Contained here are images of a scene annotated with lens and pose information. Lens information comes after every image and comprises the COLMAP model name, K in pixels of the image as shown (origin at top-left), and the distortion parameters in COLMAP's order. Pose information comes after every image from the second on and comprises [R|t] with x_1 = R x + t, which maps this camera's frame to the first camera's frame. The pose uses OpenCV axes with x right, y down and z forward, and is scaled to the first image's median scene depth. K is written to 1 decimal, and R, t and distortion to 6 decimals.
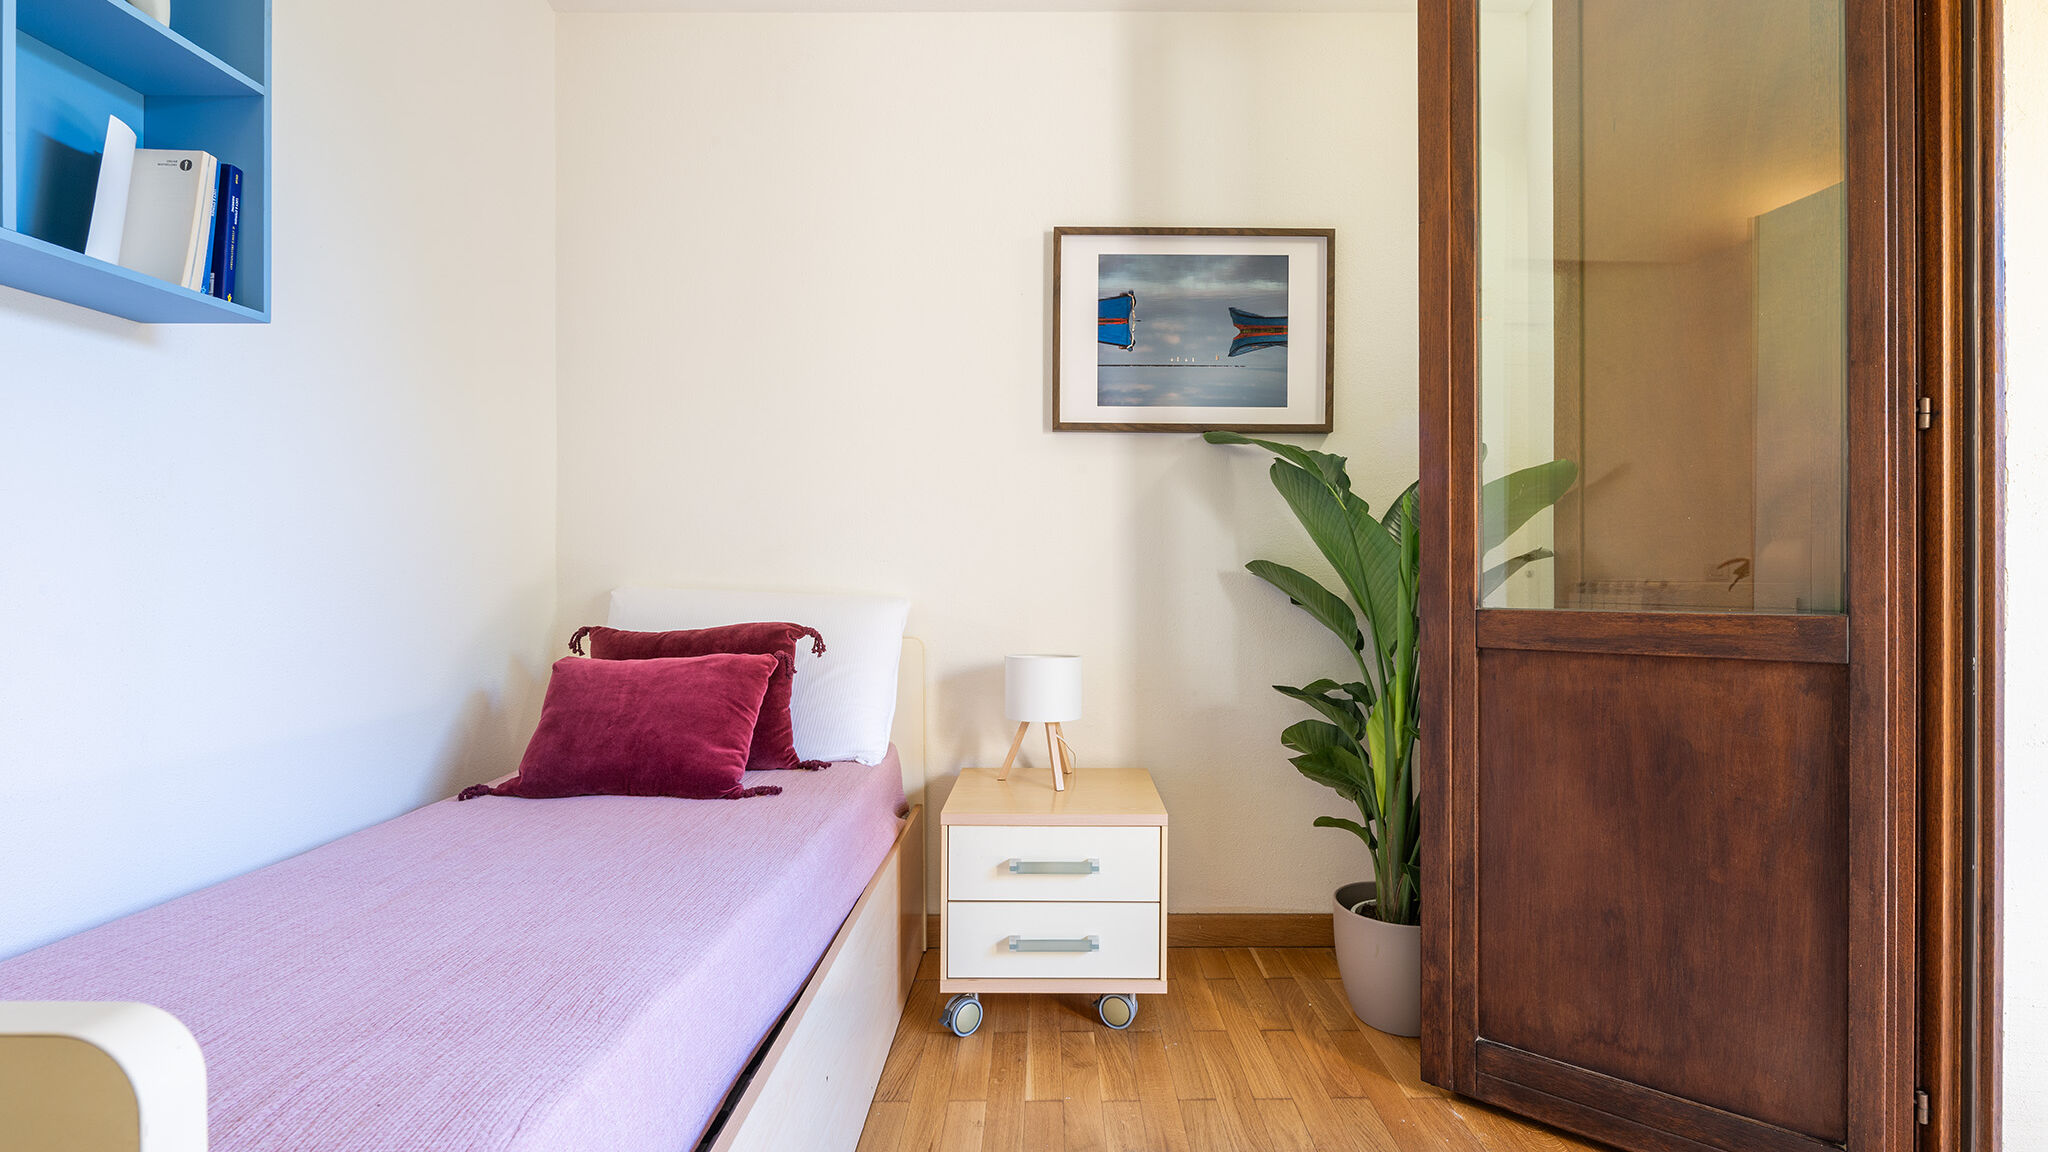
lens RADIAL K [[894.6, 0, 1033.6], [0, 894.6, 571.1], [0, 0, 1]] dist [-0.003303, -0.000465]
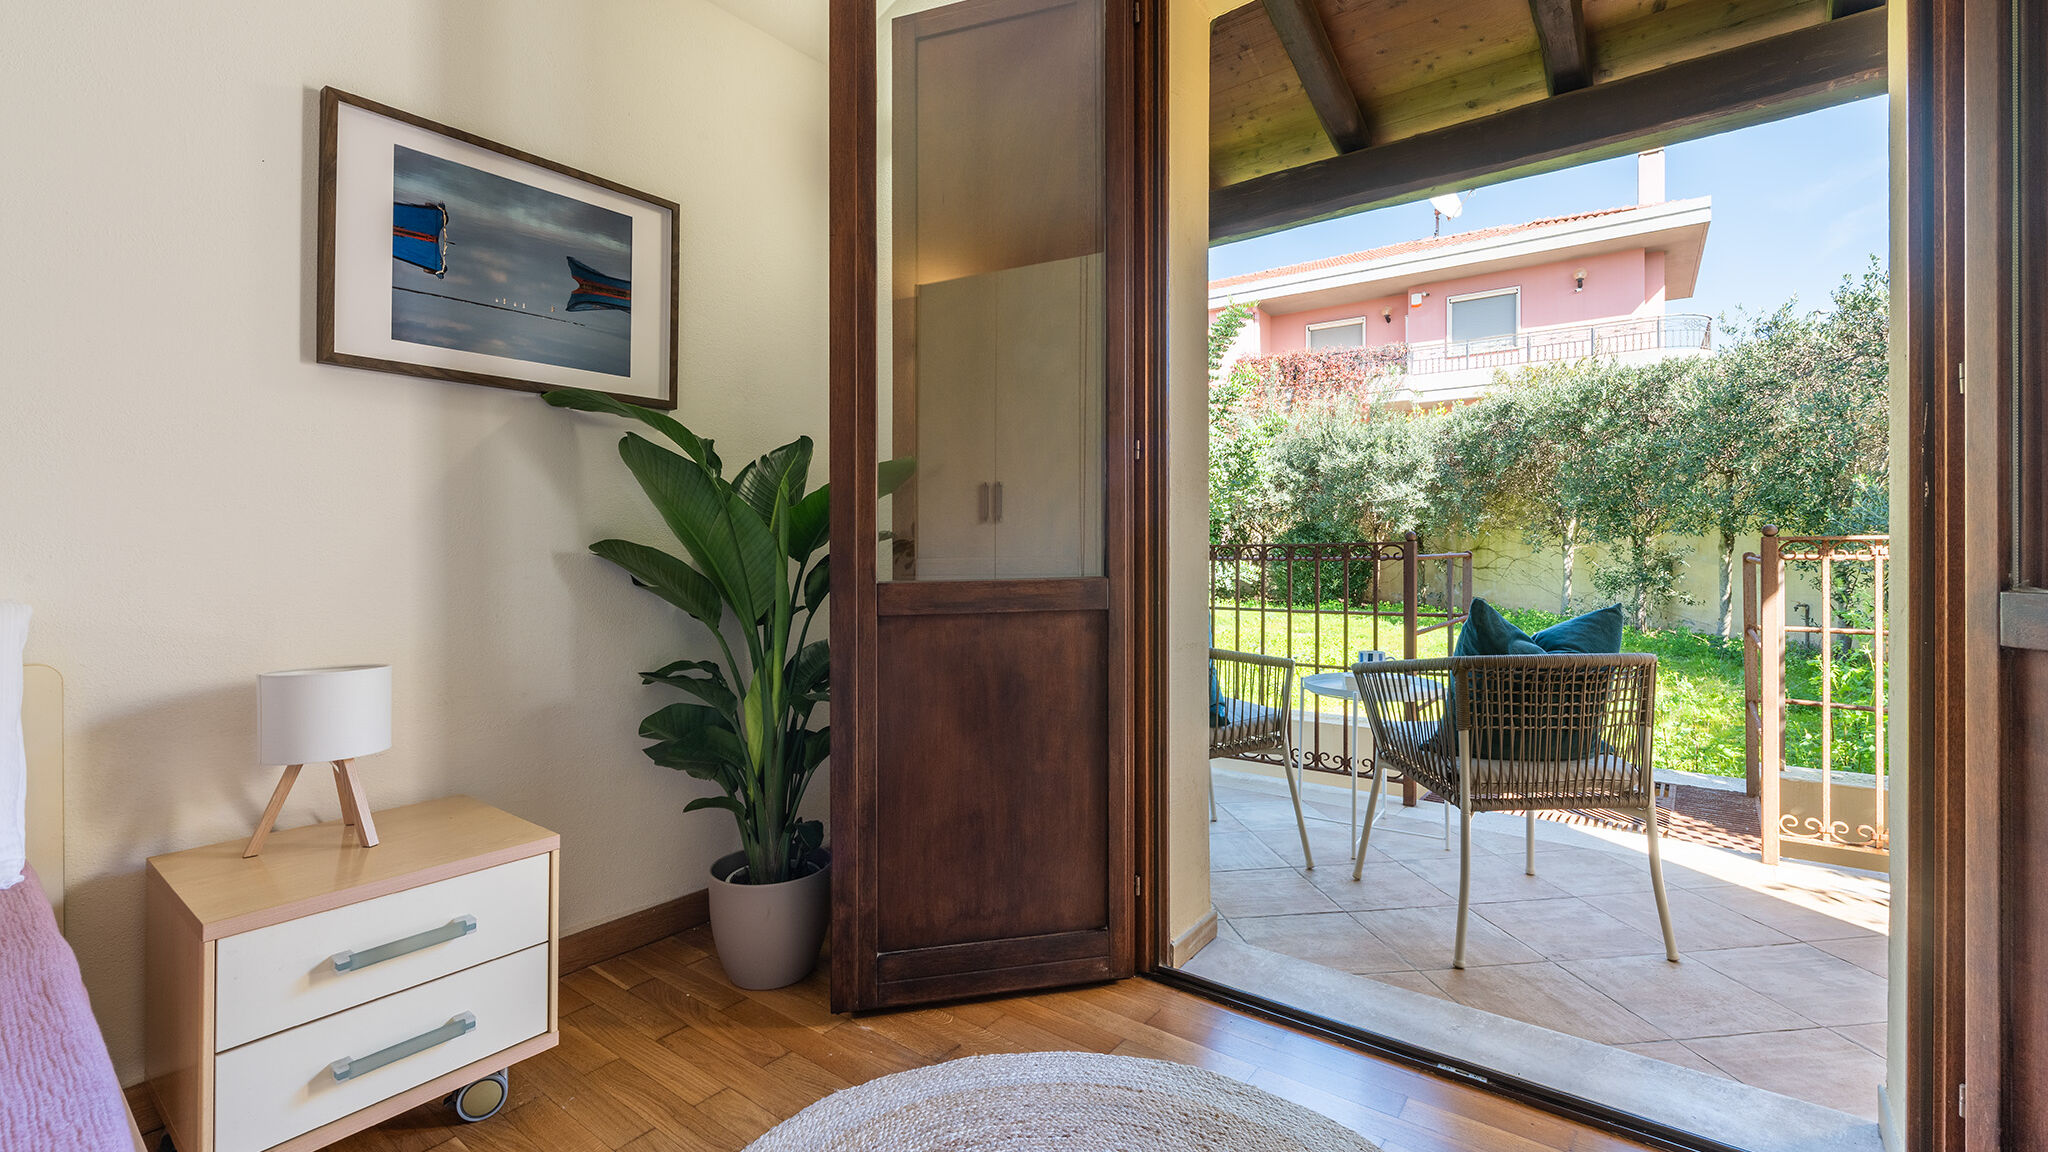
lens RADIAL K [[864.4, 0, 1065.1], [0, 864.4, 542.9], [0, 0, 1]] dist [-0.000208, -0.001764]
pose [[0.609890, 0.000956, 0.792485, -0.206390], [0.005436, 0.999971, -0.005389, -0.001346], [-0.792467, 0.007595, 0.609867, 0.104993]]
